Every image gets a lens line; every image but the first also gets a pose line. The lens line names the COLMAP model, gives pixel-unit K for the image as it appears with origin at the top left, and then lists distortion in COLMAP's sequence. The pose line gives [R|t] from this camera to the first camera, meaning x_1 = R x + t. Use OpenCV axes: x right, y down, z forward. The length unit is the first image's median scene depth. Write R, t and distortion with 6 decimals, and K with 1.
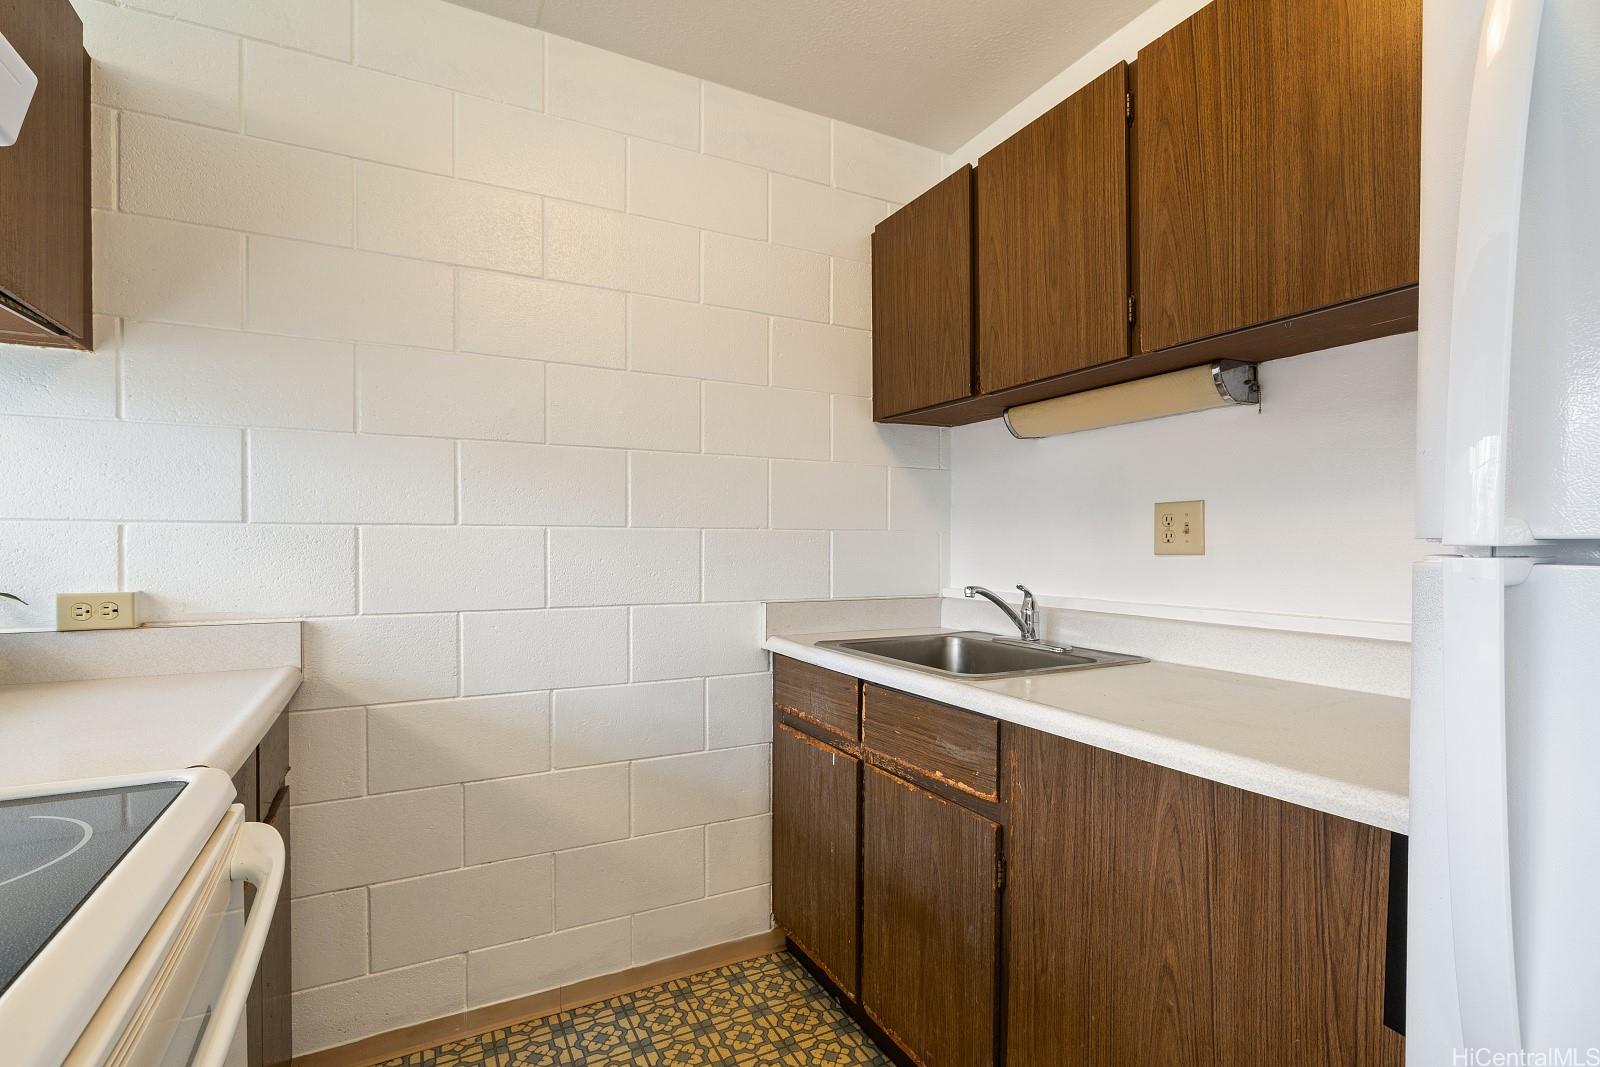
lens RADIAL K [[763.4, 0, 804.5], [0, 763.4, 552.1], [0, 0, 1]] dist [-0.003944, -0.000071]
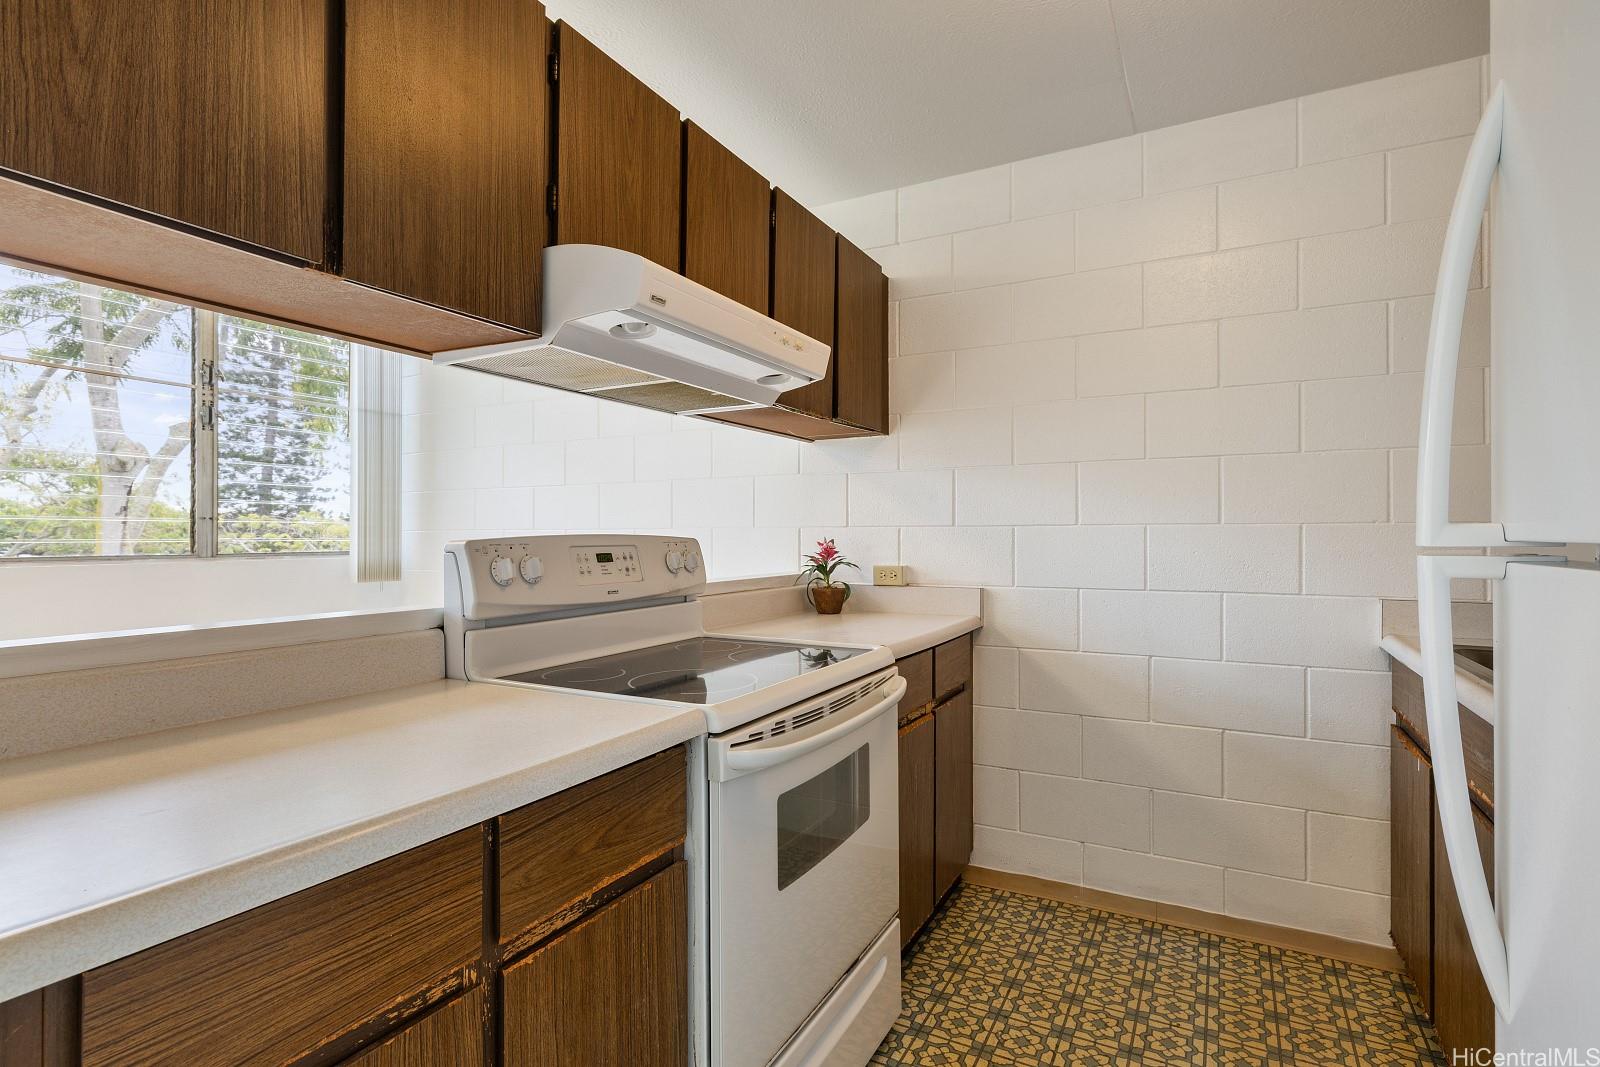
lens RADIAL K [[763.4, 0, 798.0], [0, 763.4, 533.9], [0, 0, 1]] dist [-0.003944, -0.000071]
pose [[0.550925, -0.007749, -0.834519, 0.395849], [-0.008325, 0.999856, -0.014780, 0.004631], [0.834513, 0.015090, 0.550781, -0.164739]]
